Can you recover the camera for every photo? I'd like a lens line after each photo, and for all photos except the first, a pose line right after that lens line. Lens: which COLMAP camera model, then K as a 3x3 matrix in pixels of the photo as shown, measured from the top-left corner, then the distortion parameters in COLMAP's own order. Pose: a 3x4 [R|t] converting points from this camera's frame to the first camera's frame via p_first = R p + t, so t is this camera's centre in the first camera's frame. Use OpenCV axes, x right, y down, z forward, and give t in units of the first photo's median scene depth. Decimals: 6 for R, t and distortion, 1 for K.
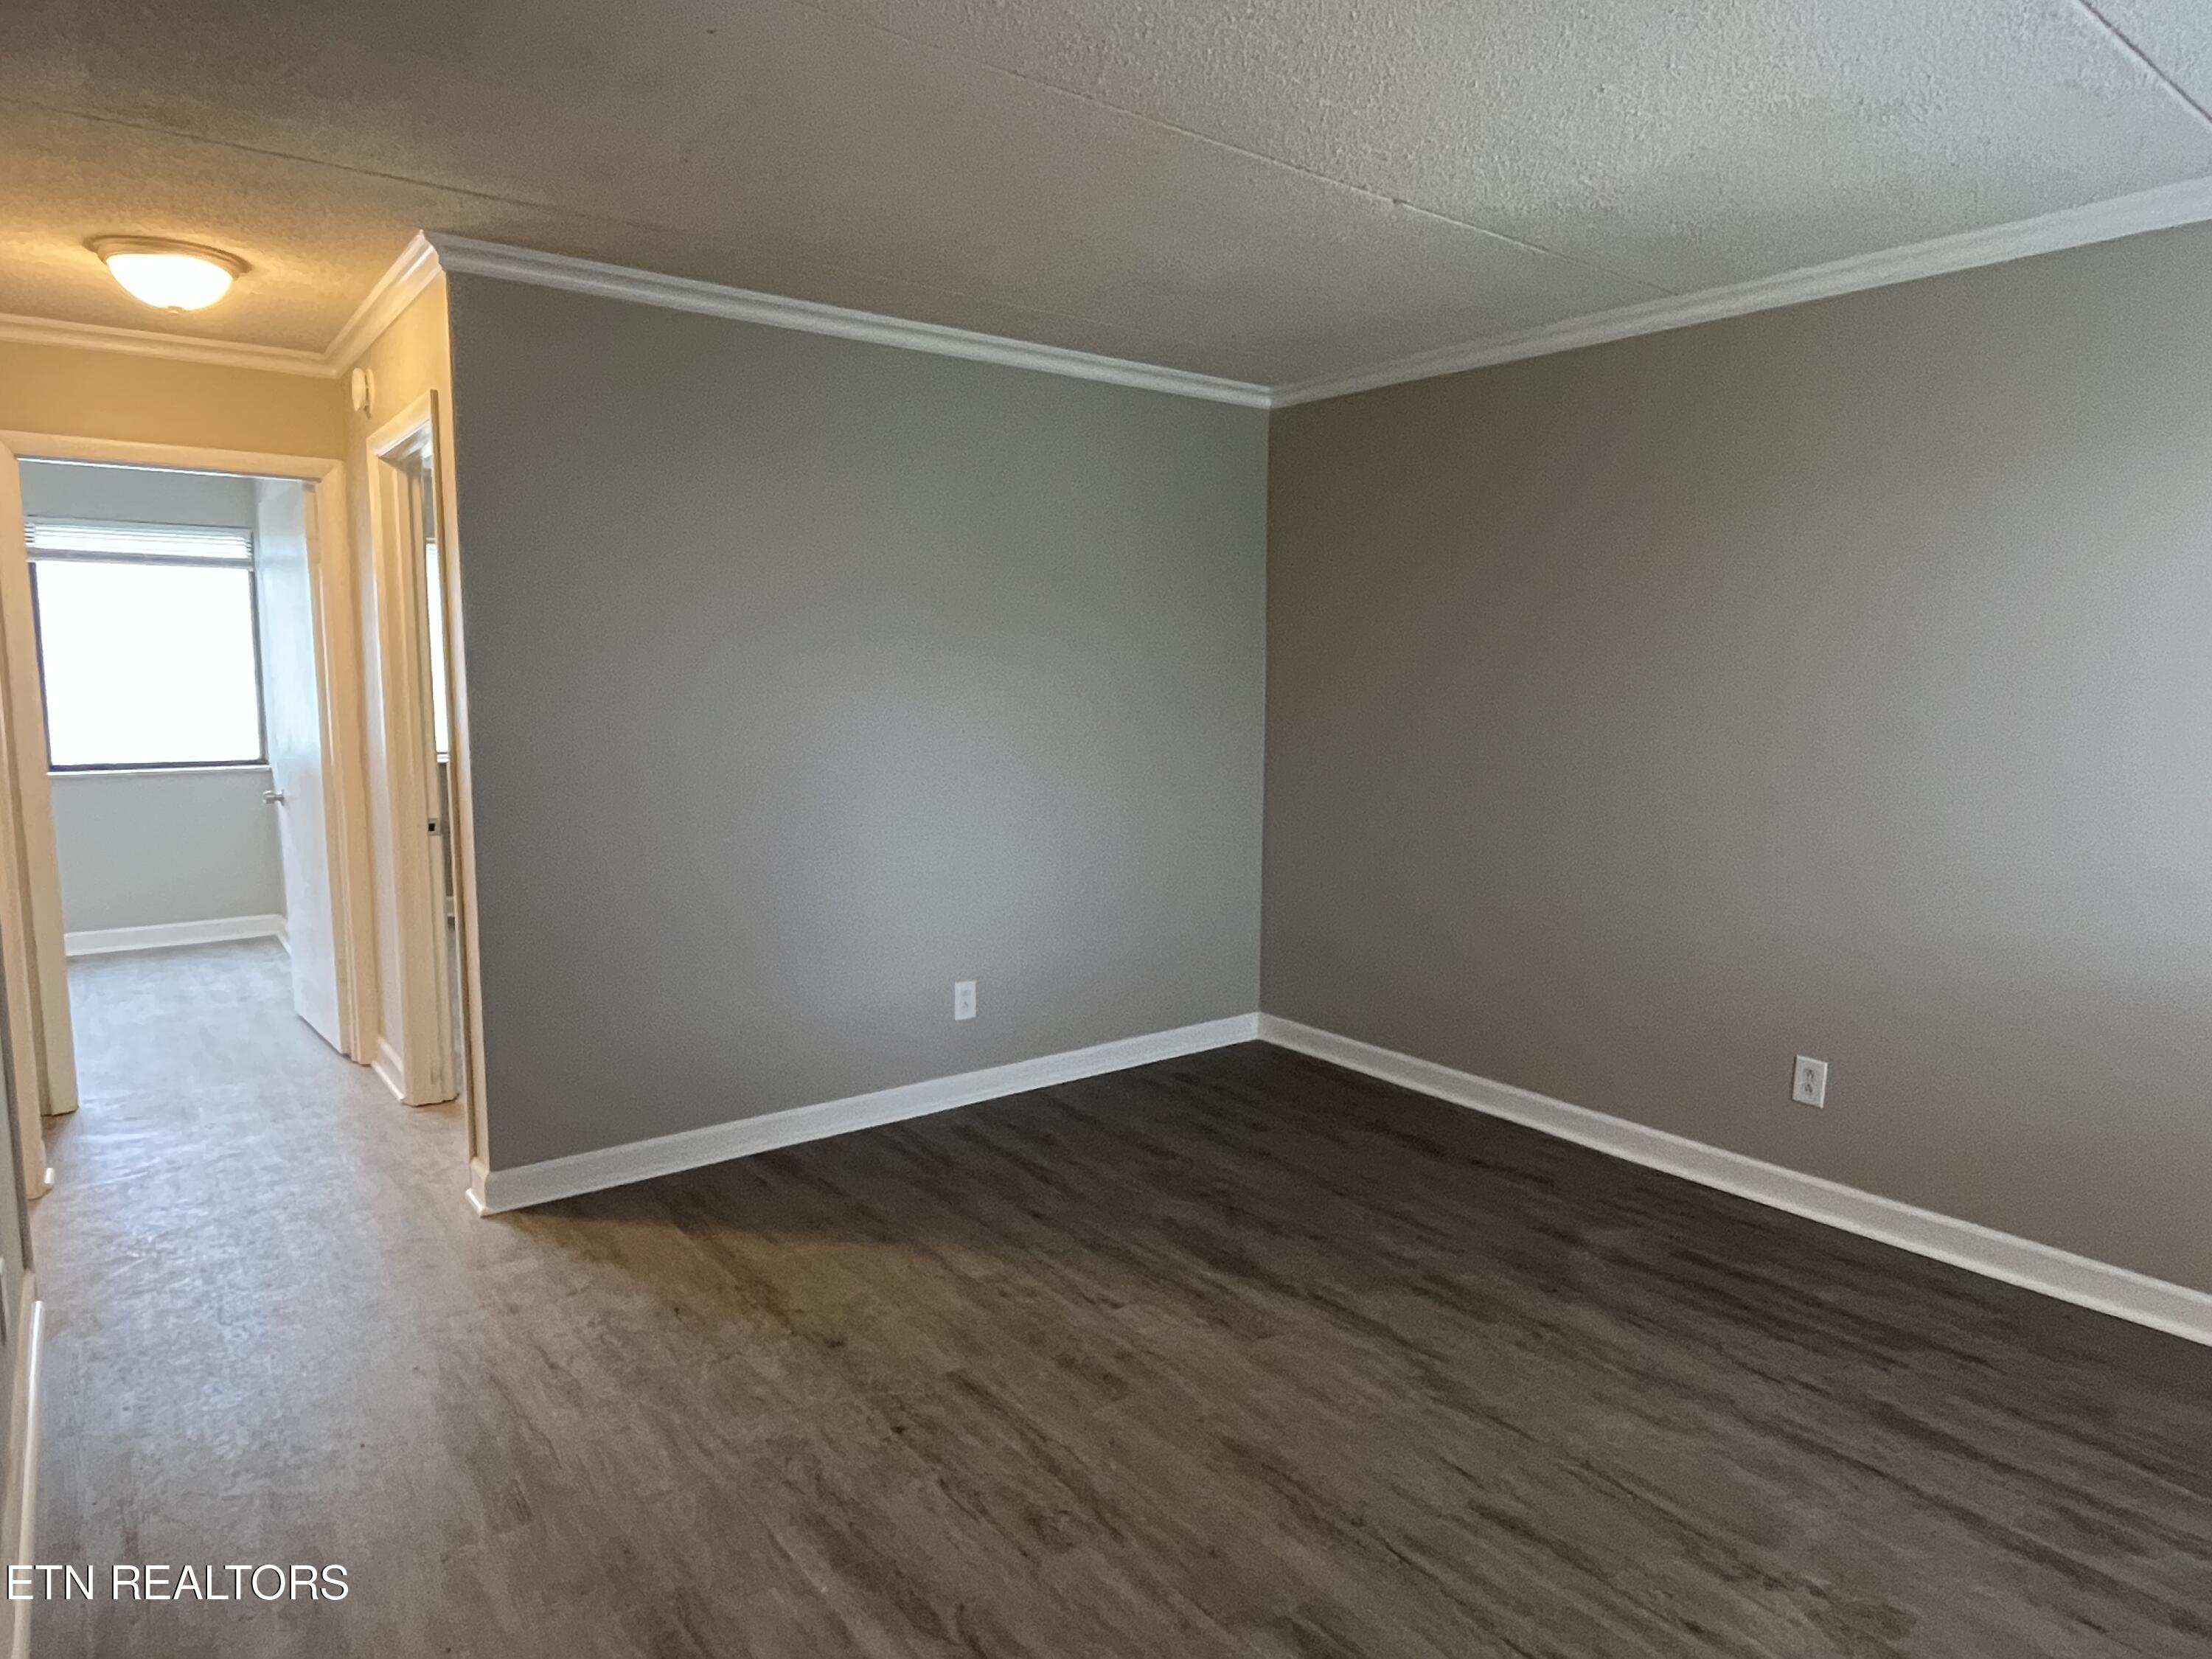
lens RADIAL K [[1348.2, 0, 1098.4], [0, 1348.2, 826.4], [0, 0, 1]] dist [0.001899, -0.001717]
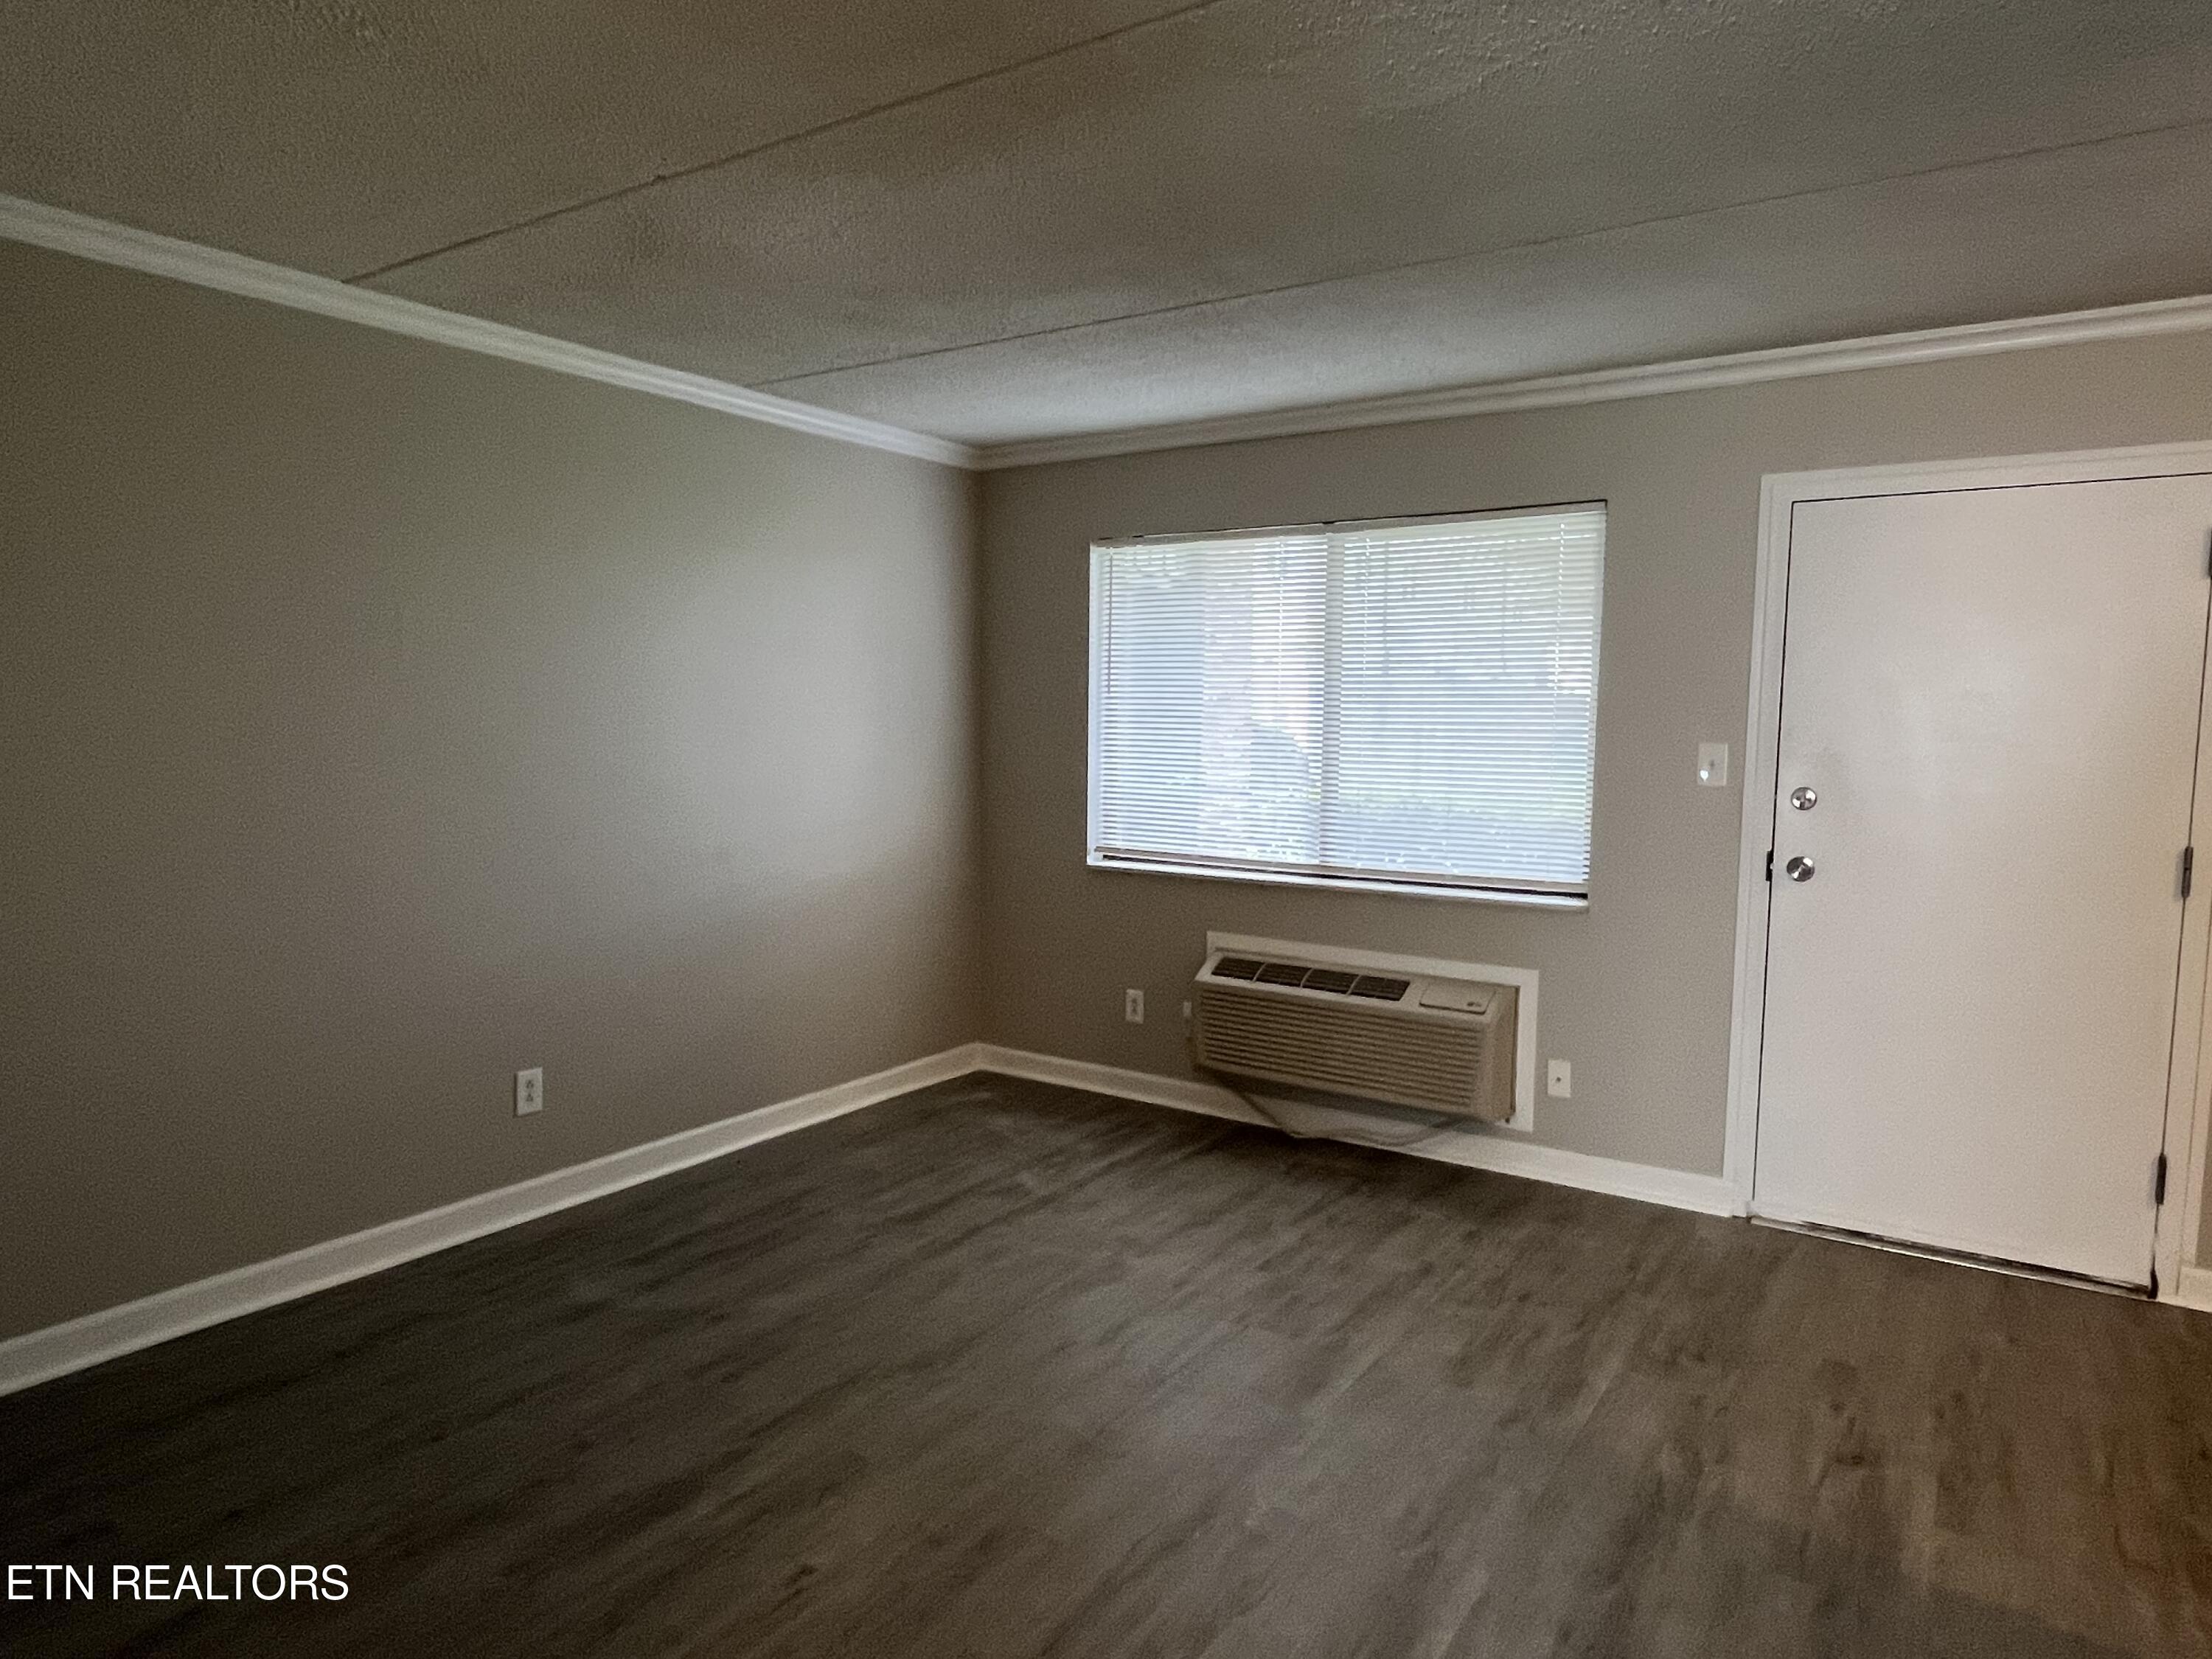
lens RADIAL K [[1348.2, 0, 1105.2], [0, 1348.2, 829.3], [0, 0, 1]] dist [0.001899, -0.001717]
pose [[-0.324641, -0.092780, 0.941276, -0.690011], [0.098919, 0.986389, 0.131343, -0.125536], [-0.940650, 0.135750, -0.311045, 1.005280]]
